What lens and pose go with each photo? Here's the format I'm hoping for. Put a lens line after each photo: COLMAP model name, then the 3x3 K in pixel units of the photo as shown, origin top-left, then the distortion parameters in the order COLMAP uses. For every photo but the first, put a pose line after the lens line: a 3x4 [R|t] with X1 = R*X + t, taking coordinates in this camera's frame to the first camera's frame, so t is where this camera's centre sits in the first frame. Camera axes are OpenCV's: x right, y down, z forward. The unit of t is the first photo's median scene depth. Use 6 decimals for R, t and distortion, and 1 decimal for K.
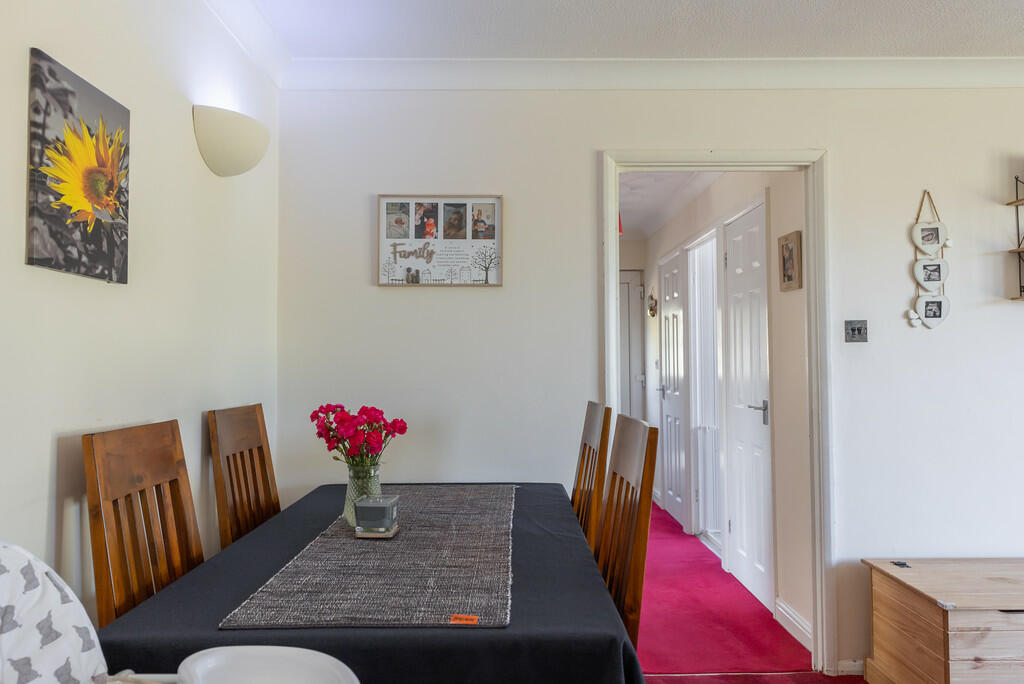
lens RADIAL K [[677.7, 0, 510.6], [0, 677.7, 341.6], [0, 0, 1]] dist [-0.010925, -0.000885]
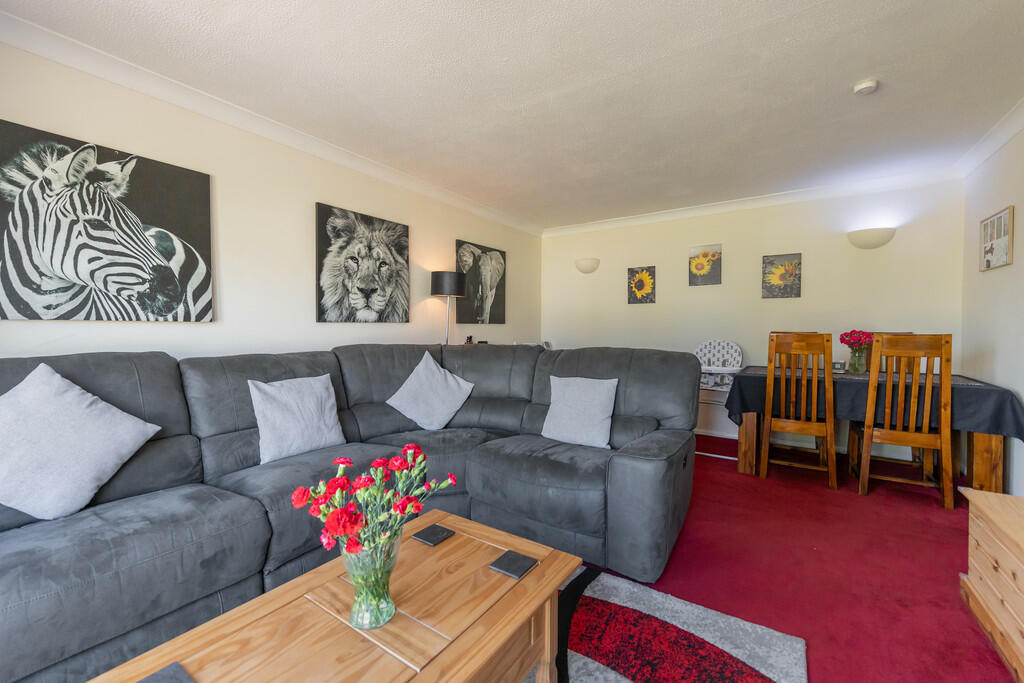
lens RADIAL K [[415.0, 0, 509.5], [0, 415.0, 339.7], [0, 0, 1]] dist [-0.000049, -0.000444]
pose [[-0.581030, 0.033061, -0.813210, 1.466113], [0.031769, 0.999334, 0.017928, 0.041611], [0.813262, -0.015418, -0.581694, 0.607922]]
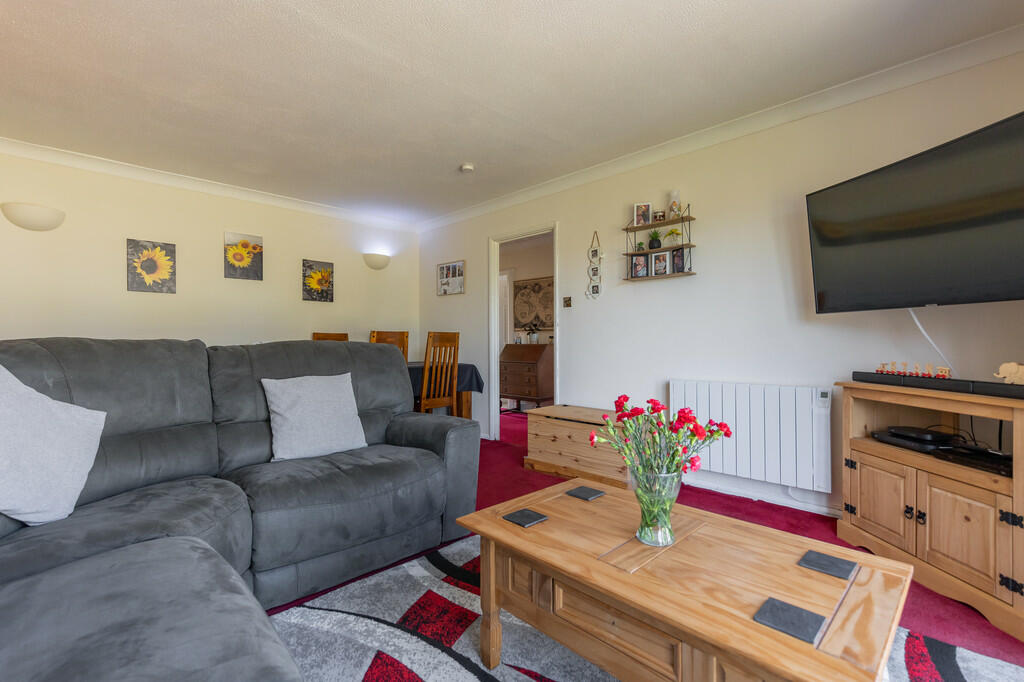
lens RADIAL K [[465.1, 0, 509.8], [0, 465.1, 343.5], [0, 0, 1]] dist [0.005064, 0.000258]
pose [[0.693669, 0.008665, -0.720242, 1.486134], [0.017363, 0.999436, 0.028745, 0.073012], [0.720085, -0.032445, 0.693127, -0.190967]]
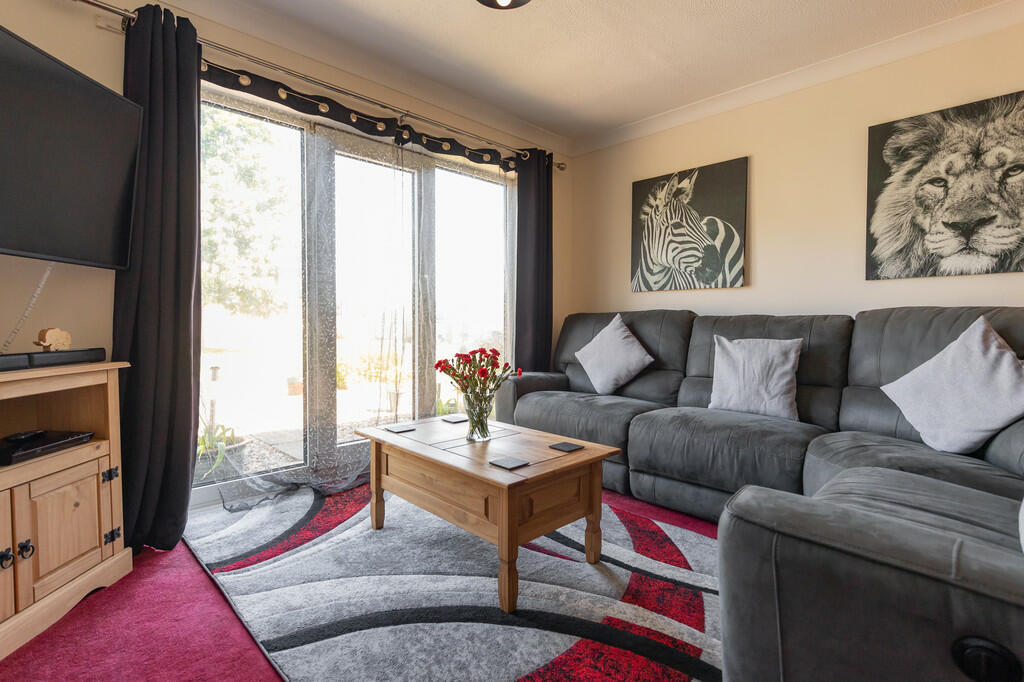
lens RADIAL K [[475.9, 0, 513.2], [0, 475.9, 337.4], [0, 0, 1]] dist [0.000859, -0.000391]
pose [[-0.687840, -0.017902, 0.725642, 0.616661], [-0.018405, 0.999805, 0.007219, 0.128061], [-0.725629, -0.008390, -0.688035, 0.780330]]
